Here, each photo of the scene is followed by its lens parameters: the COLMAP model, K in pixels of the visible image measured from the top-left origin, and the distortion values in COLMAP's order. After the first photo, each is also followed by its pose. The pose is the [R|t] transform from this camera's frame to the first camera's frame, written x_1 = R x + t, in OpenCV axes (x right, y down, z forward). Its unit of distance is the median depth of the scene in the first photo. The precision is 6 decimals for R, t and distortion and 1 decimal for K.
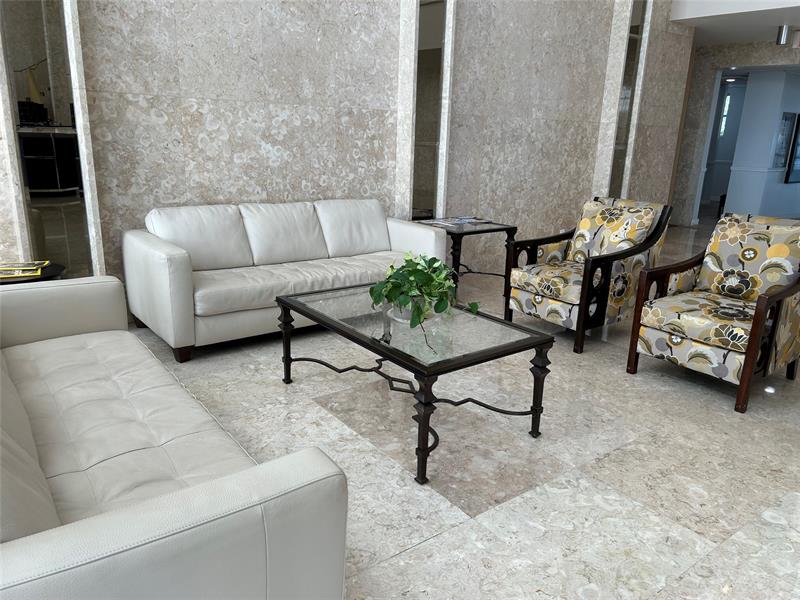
lens RADIAL K [[618.4, 0, 399.8], [0, 618.4, 299.2], [0, 0, 1]] dist [0.010470, 0.004136]
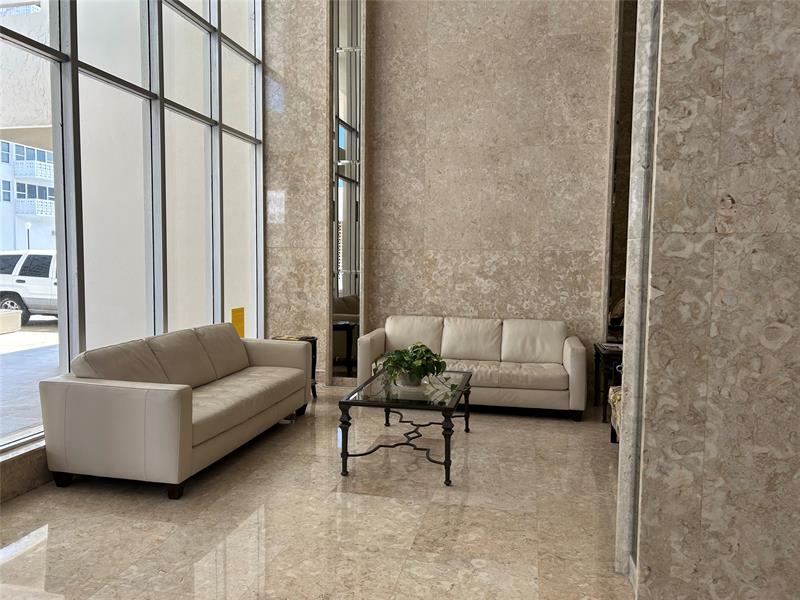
lens RADIAL K [[618.4, 0, 400.6], [0, 618.4, 302.8], [0, 0, 1]] dist [0.010470, 0.004136]
pose [[0.627824, 0.029317, -0.777803, 0.786920], [-0.190245, 0.974761, -0.116821, 0.007156], [0.754748, 0.221316, 0.617556, -0.007473]]
